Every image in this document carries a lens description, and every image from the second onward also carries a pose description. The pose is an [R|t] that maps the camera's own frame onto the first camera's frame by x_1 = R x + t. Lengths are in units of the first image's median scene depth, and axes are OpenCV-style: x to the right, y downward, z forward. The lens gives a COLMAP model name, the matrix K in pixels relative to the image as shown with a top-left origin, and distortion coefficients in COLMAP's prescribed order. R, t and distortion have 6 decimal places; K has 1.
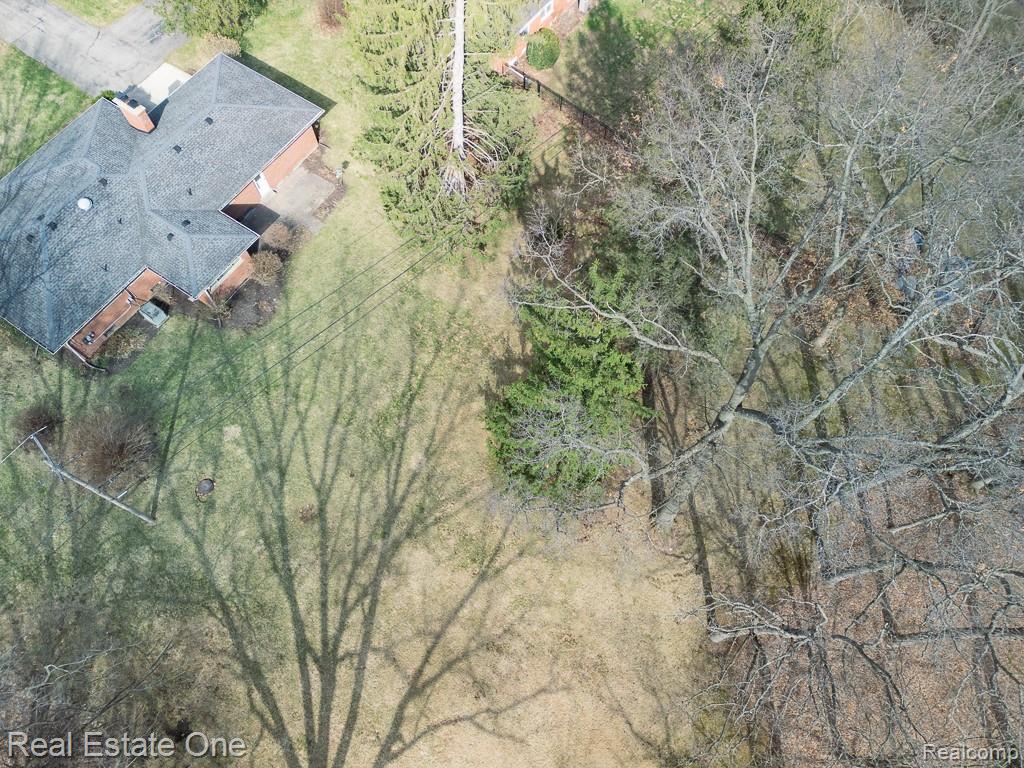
lens RADIAL K [[709.8, 0, 519.6], [0, 709.8, 376.5], [0, 0, 1]] dist [0.079367, -0.068606]
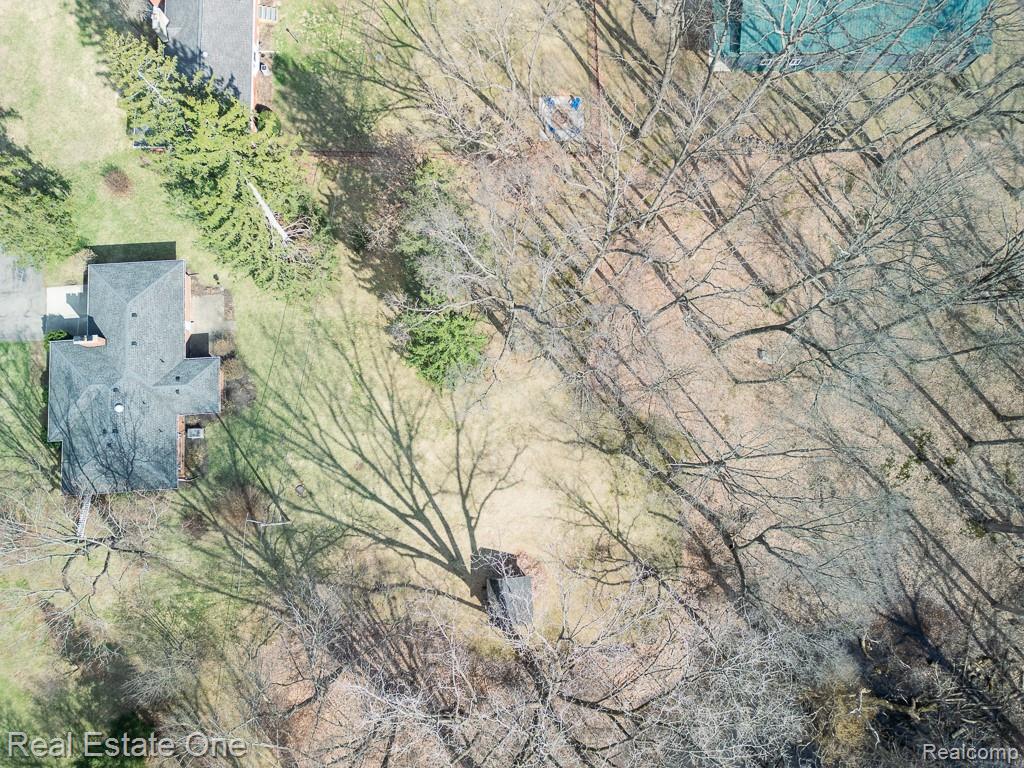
lens RADIAL K [[709.8, 0, 513.8], [0, 709.8, 378.7], [0, 0, 1]] dist [0.079367, -0.068606]
pose [[0.791070, -0.611198, 0.025397, 0.095754], [0.583201, 0.766062, 0.270233, -0.223859], [-0.184622, -0.198962, 0.962460, -0.731637]]
